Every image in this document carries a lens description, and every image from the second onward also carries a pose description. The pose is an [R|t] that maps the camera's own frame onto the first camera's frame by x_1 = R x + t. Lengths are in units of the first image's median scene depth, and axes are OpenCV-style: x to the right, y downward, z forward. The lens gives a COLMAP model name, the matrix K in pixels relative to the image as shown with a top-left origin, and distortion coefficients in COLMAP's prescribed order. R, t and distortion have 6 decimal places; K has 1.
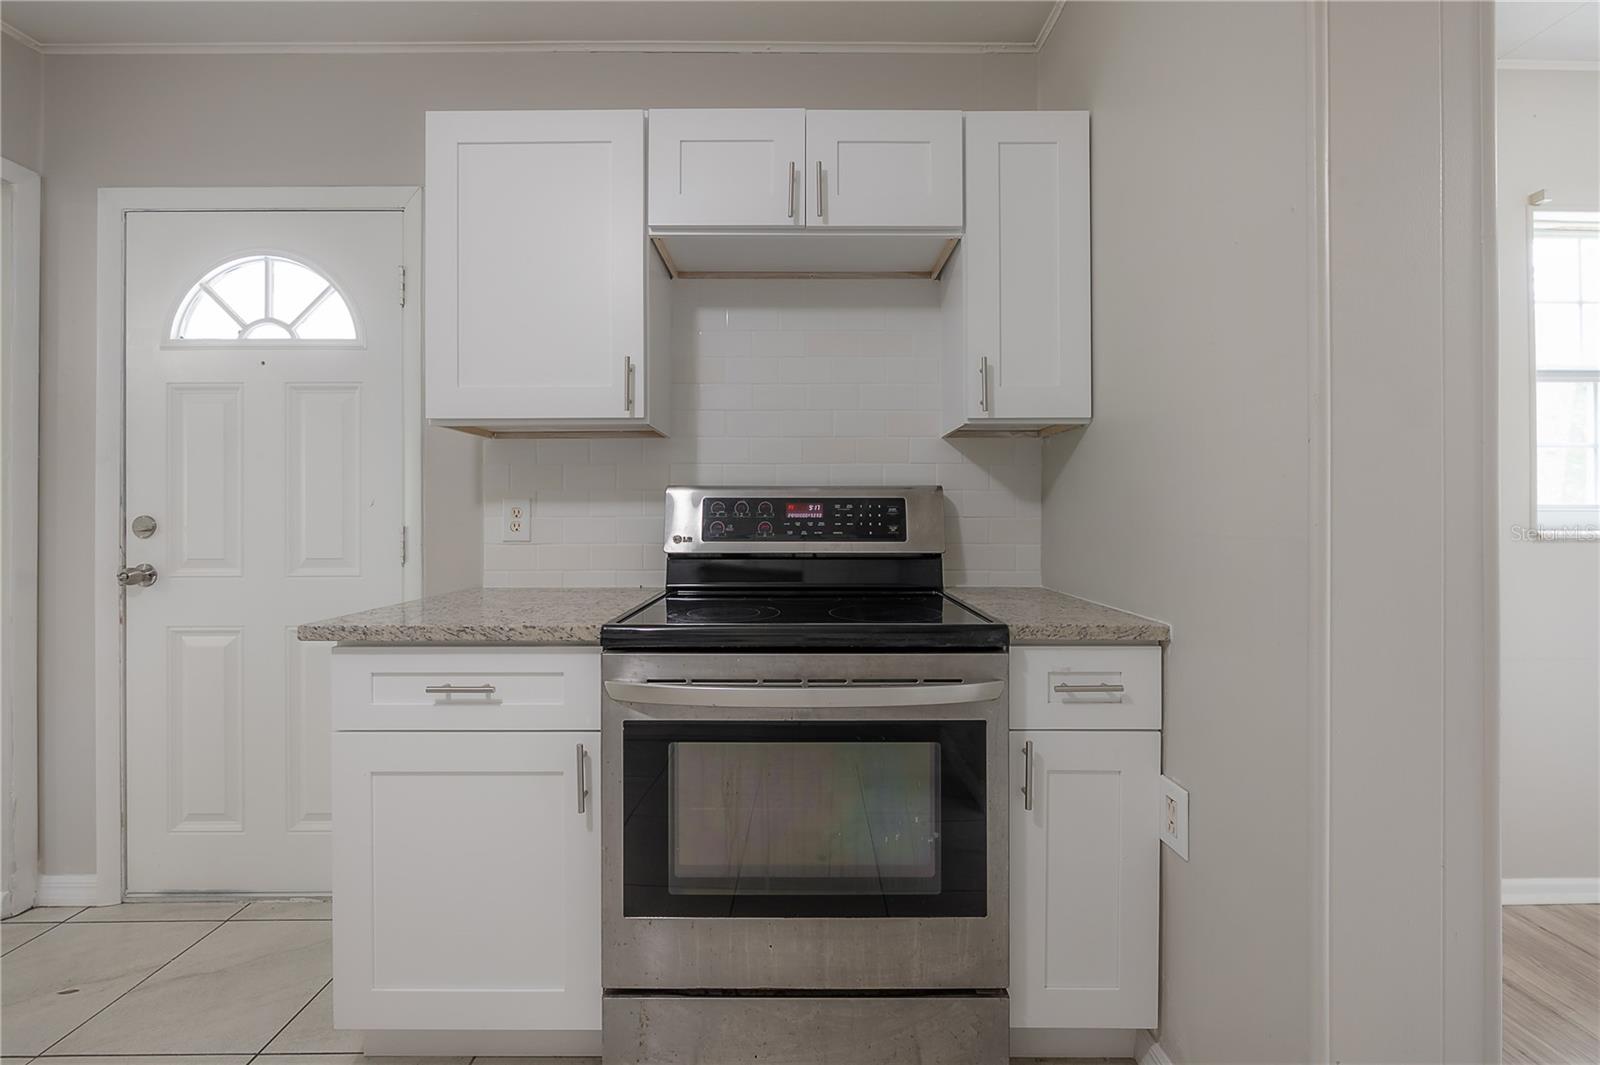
lens RADIAL K [[657.6, 0, 820.5], [0, 657.6, 511.8], [0, 0, 1]] dist [-0.002041, -0.000252]
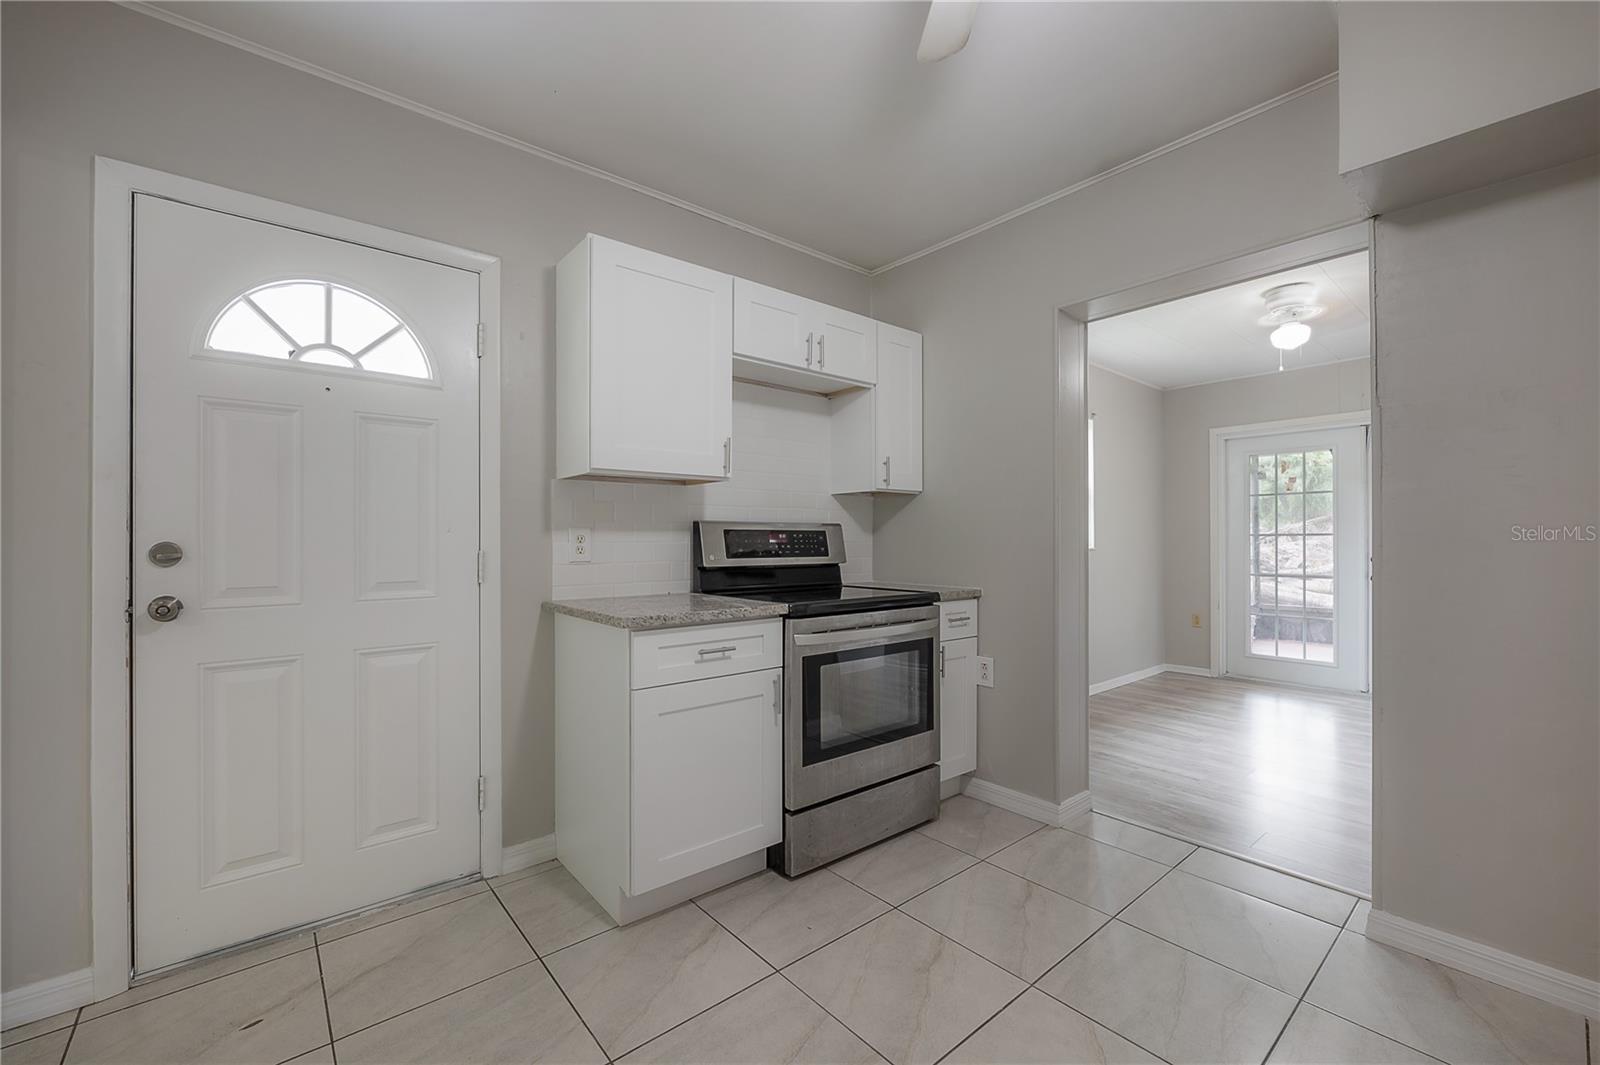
lens RADIAL K [[689.4, 0, 800.0], [0, 689.4, 532.5], [0, 0, 1]] dist [-0.002753, -0.000252]
pose [[0.759088, 0.007340, 0.650947, -1.066714], [-0.003557, 0.999968, -0.007128, -0.003422], [-0.650978, 0.003095, 0.759090, -0.288761]]
